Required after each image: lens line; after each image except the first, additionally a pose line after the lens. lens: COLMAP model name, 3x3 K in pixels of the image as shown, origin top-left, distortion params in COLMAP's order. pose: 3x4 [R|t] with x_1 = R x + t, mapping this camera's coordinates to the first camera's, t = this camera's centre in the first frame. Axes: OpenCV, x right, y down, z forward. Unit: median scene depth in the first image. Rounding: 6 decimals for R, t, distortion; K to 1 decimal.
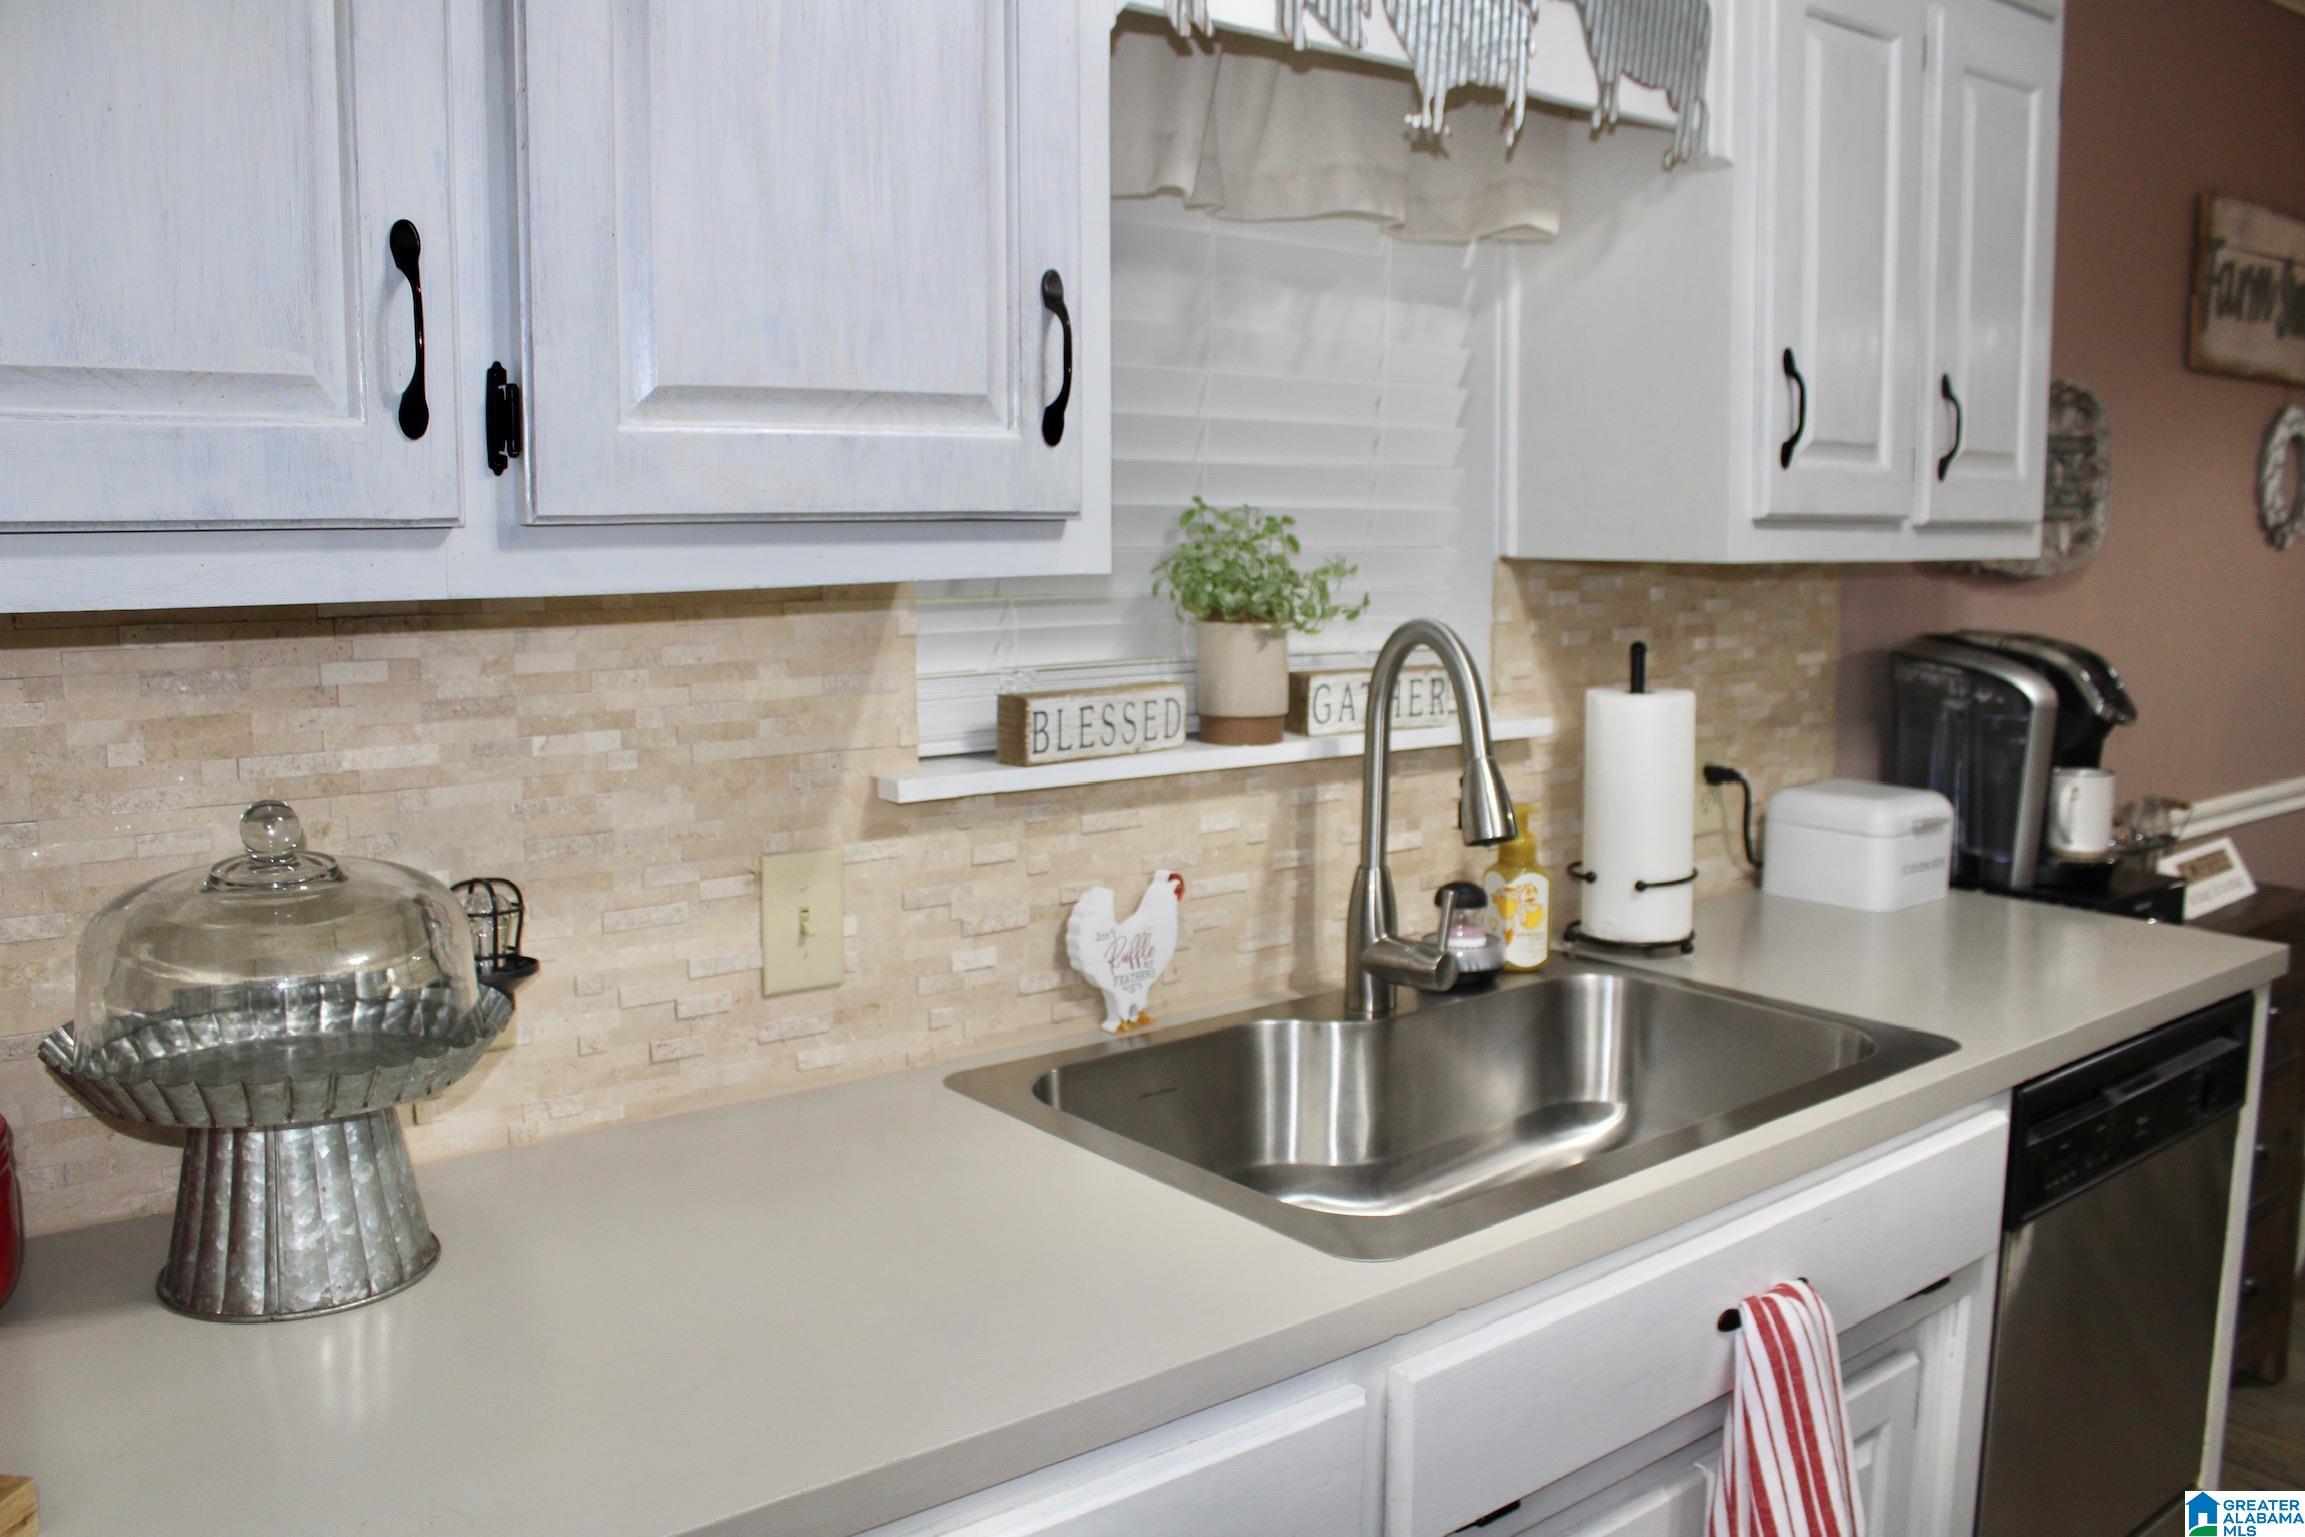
lens RADIAL K [[1914.3, 0, 1152.5], [0, 1914.3, 768.5], [0, 0, 1]] dist [-0.159291, 0.155017]
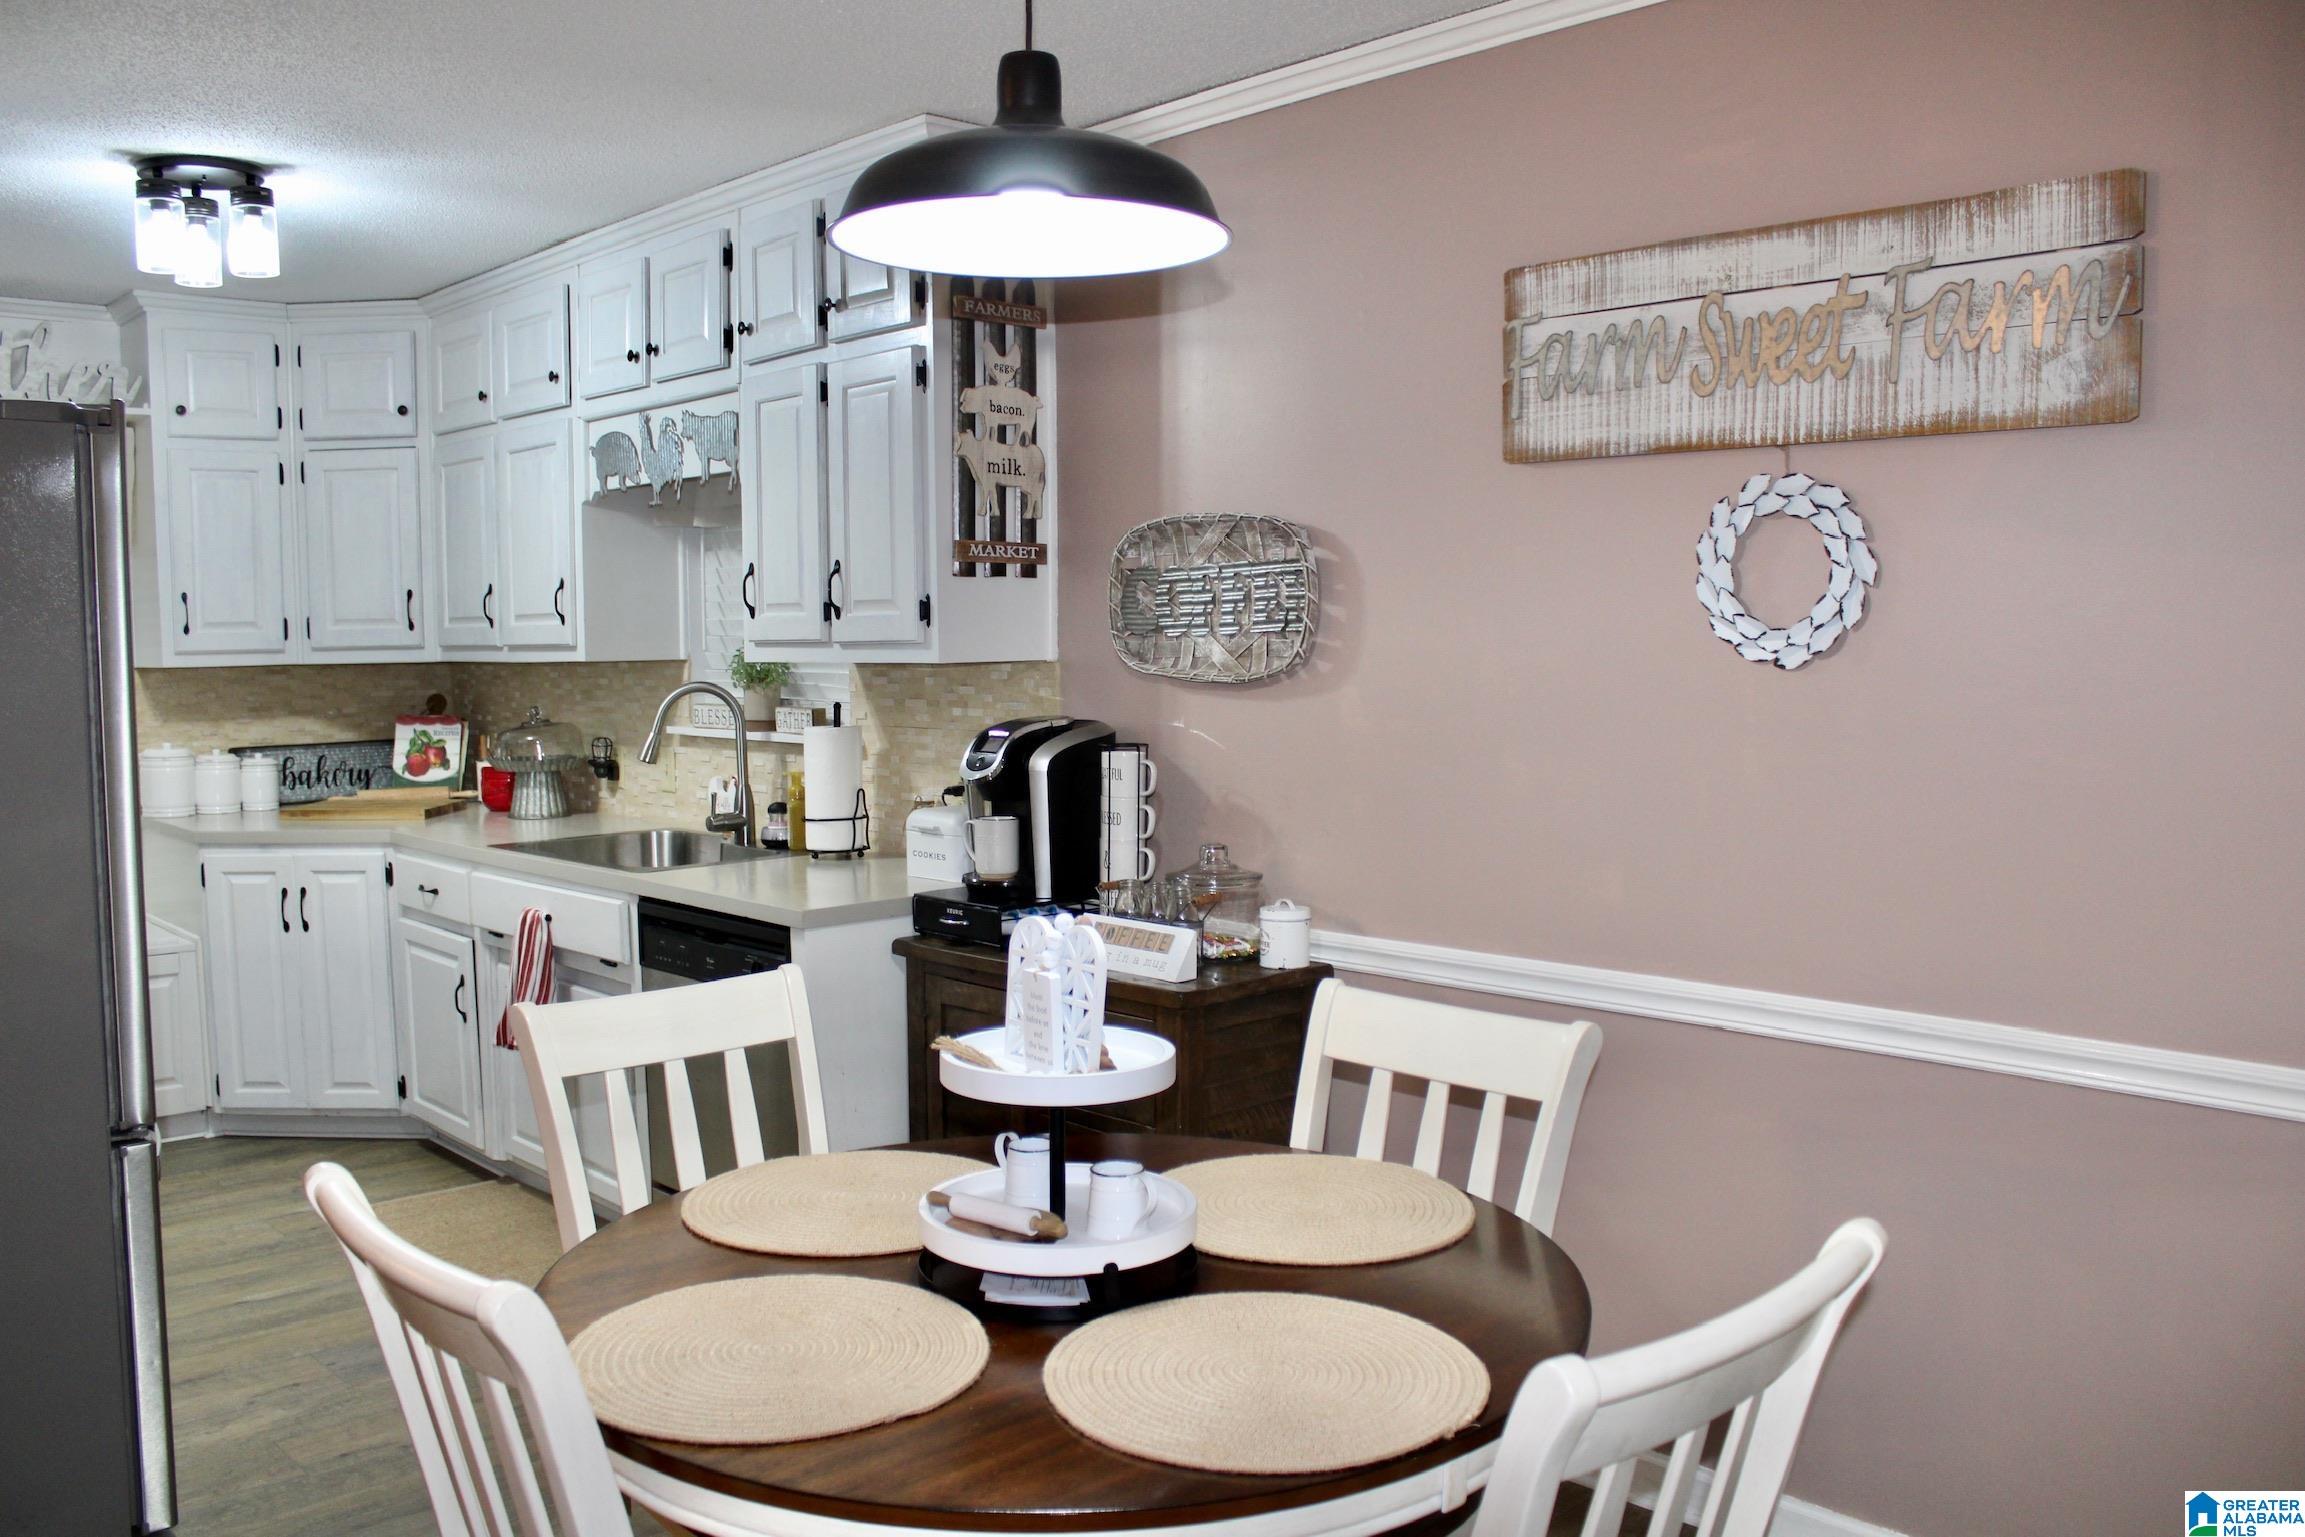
lens RADIAL K [[1914.3, 0, 1152.5], [0, 1914.3, 768.5], [0, 0, 1]] dist [-0.159291, 0.155017]
pose [[0.072336, 0.068516, -0.995024, 2.165084], [-0.117853, 0.991236, 0.059687, -0.148908], [0.990393, 0.112949, 0.079776, 1.116118]]
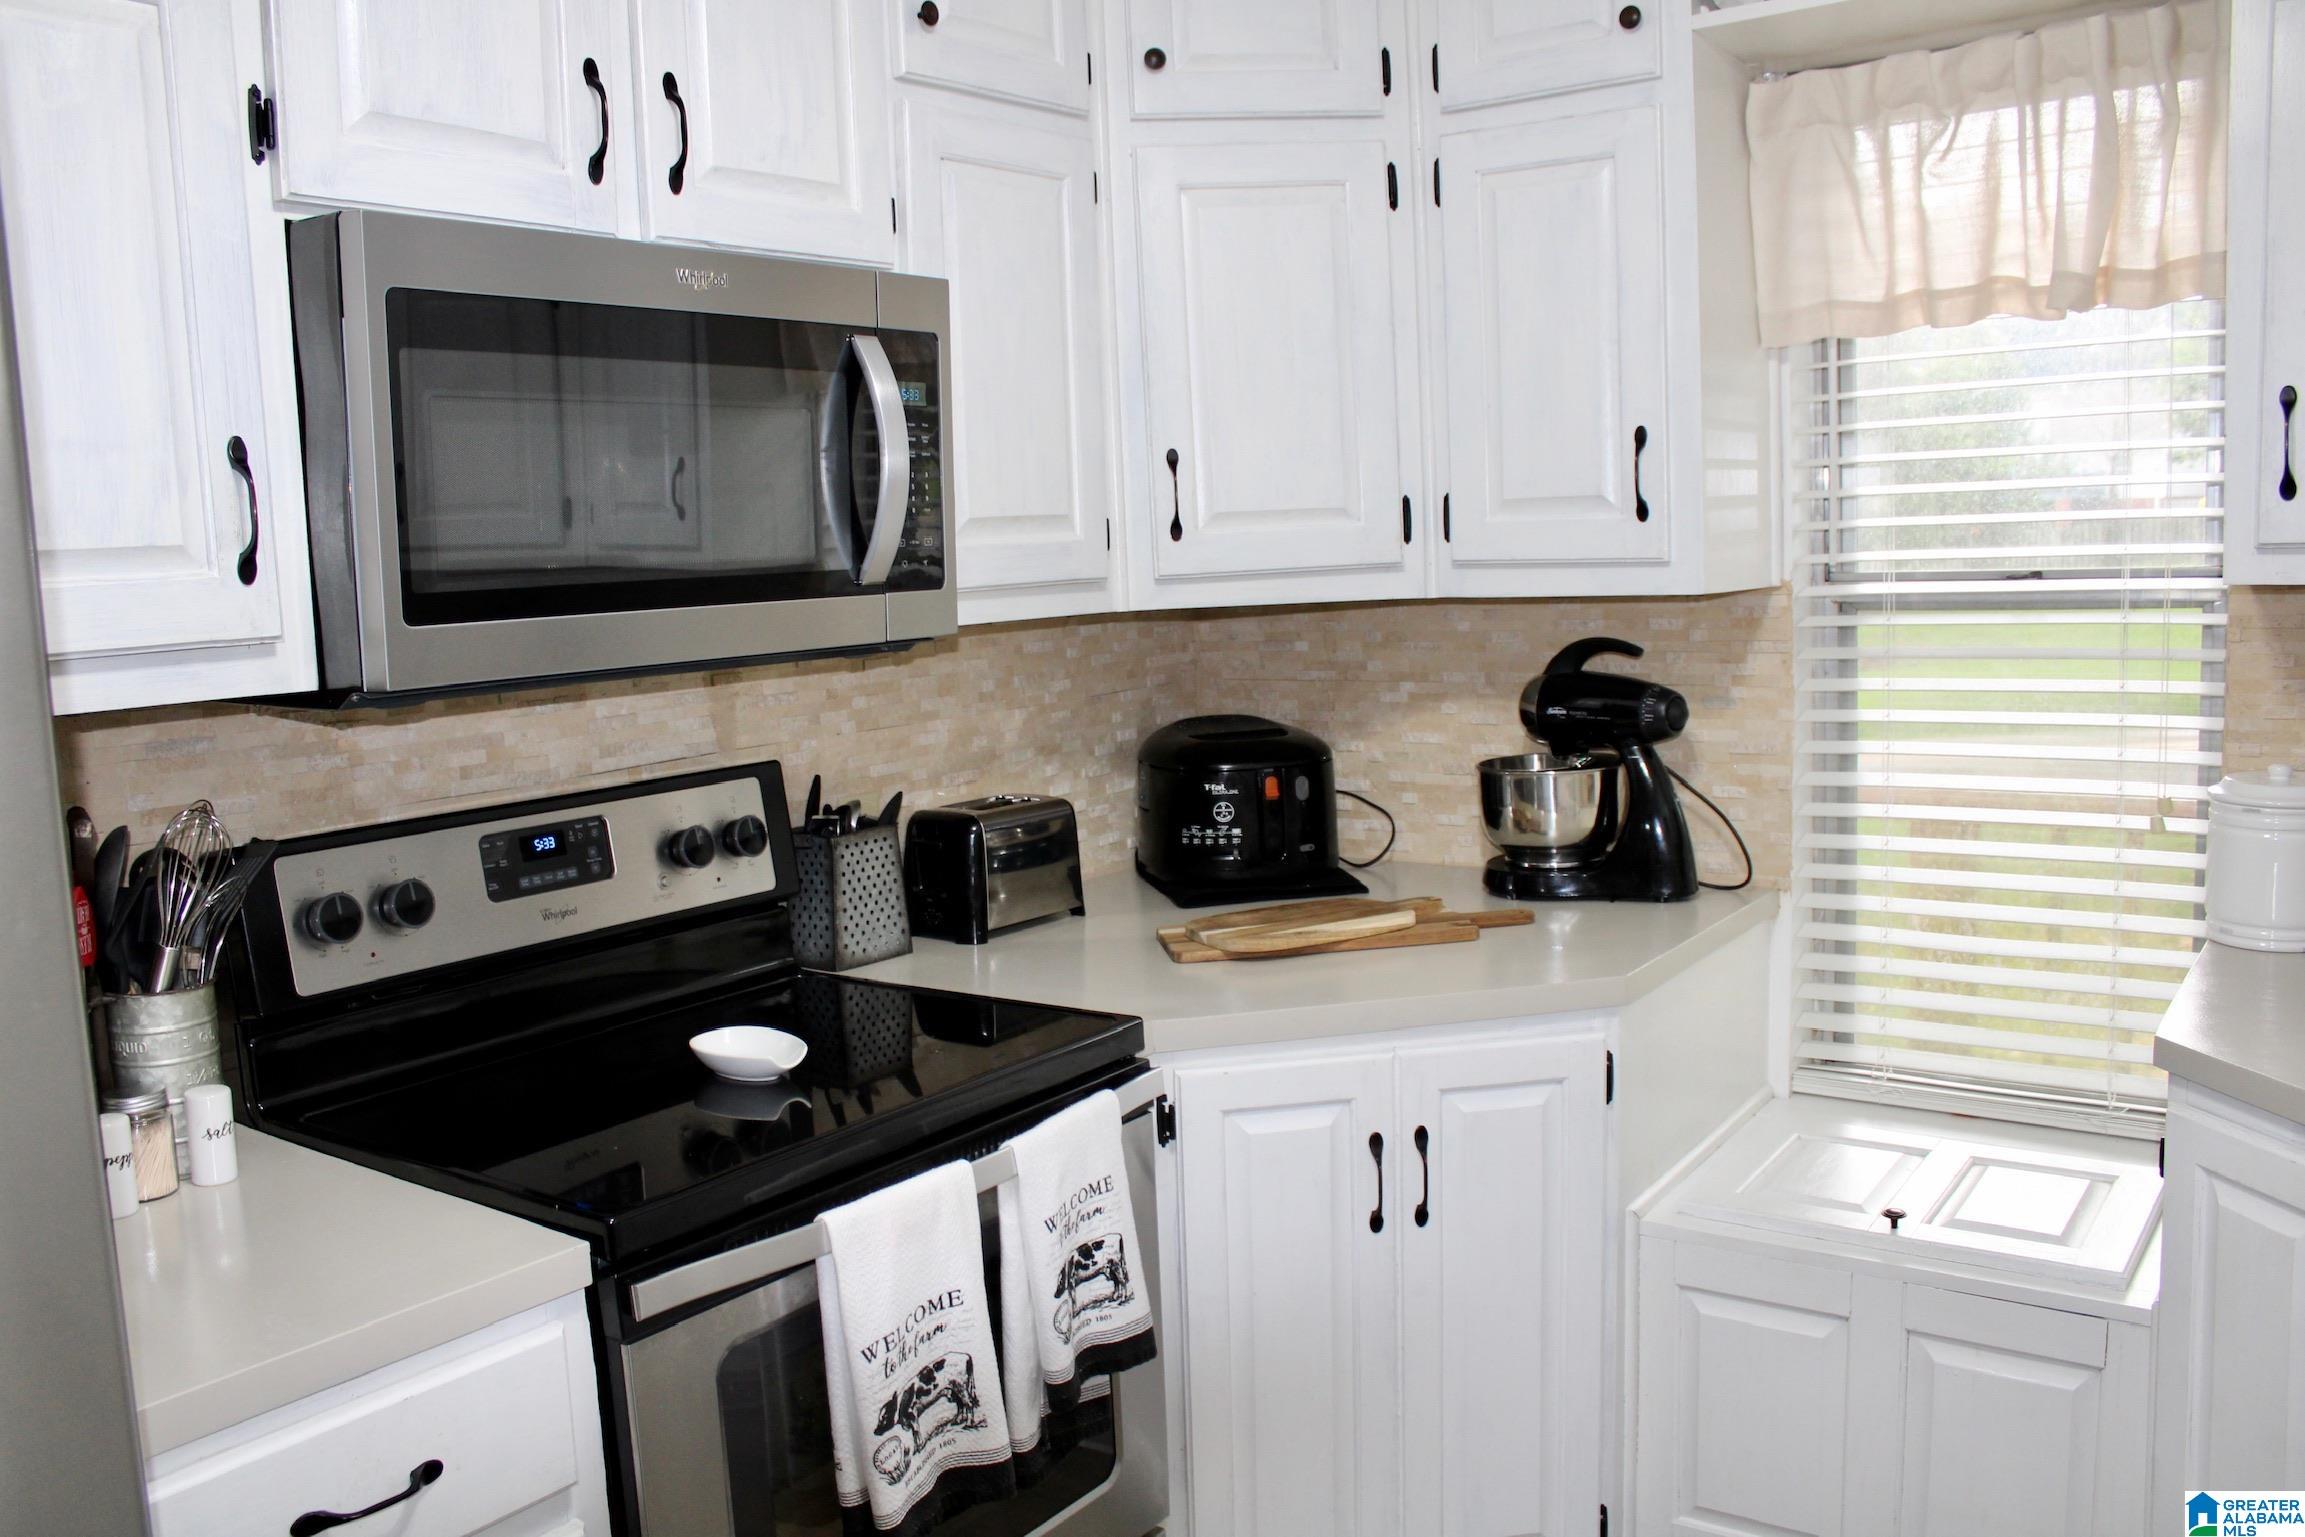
lens RADIAL K [[1914.3, 0, 1152.5], [0, 1914.3, 768.5], [0, 0, 1]] dist [-0.159291, 0.155017]
pose [[-0.963261, 0.066275, -0.260260, 0.501202], [0.000763, 0.969745, 0.244120, -0.124812], [0.268565, 0.234953, -0.934168, 0.787548]]
